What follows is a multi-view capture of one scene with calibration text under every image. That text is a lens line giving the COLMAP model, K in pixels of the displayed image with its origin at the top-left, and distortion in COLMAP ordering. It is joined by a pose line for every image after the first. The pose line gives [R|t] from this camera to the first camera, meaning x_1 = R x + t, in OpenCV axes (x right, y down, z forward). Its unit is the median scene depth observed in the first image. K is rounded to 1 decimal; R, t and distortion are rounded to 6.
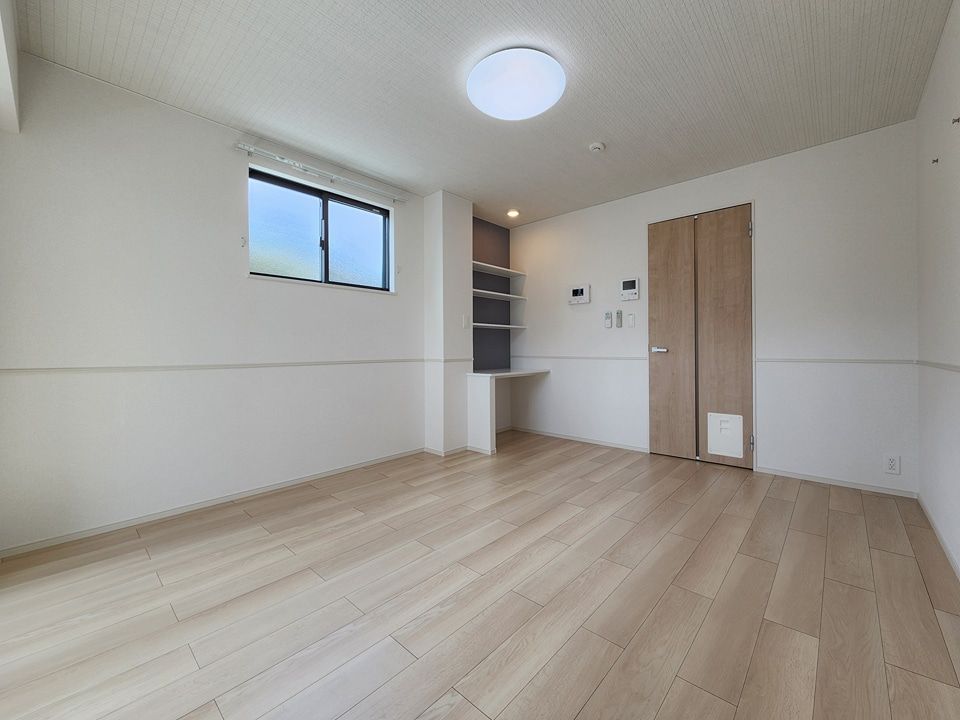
lens RADIAL K [[390.4, 0, 482.9], [0, 390.4, 348.7], [0, 0, 1]] dist [0.033893, -0.000229]
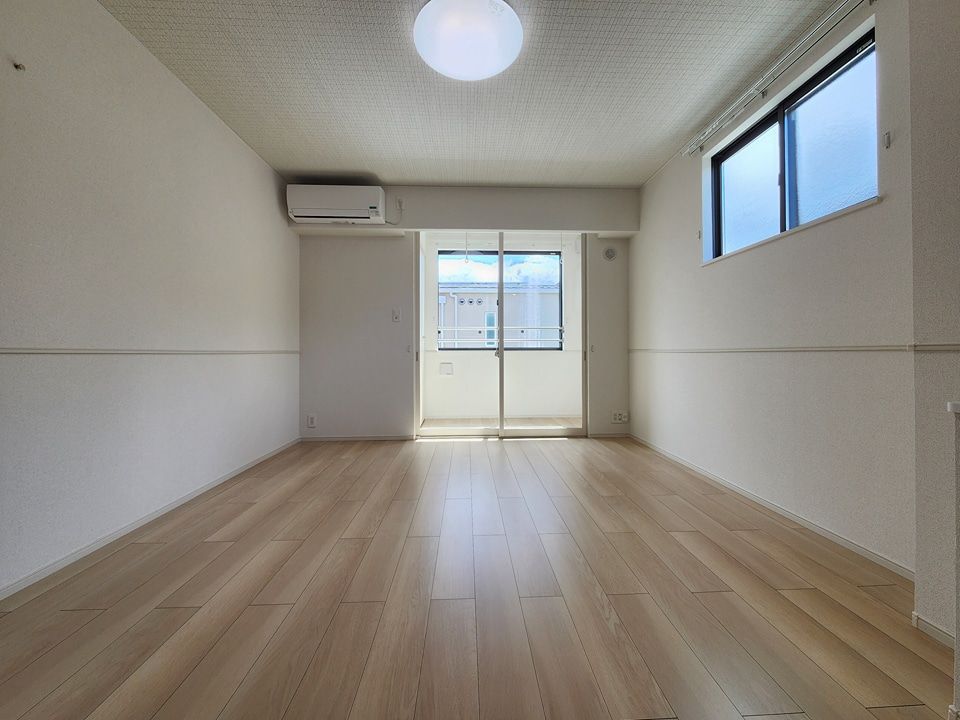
lens RADIAL K [[390.4, 0, 482.9], [0, 390.4, 348.7], [0, 0, 1]] dist [0.033893, -0.000229]
pose [[-0.704584, 0.000631, -0.709621, 0.714782], [0.007189, 0.999955, -0.006248, 0.049922], [0.709585, -0.009504, -0.704556, 1.683561]]
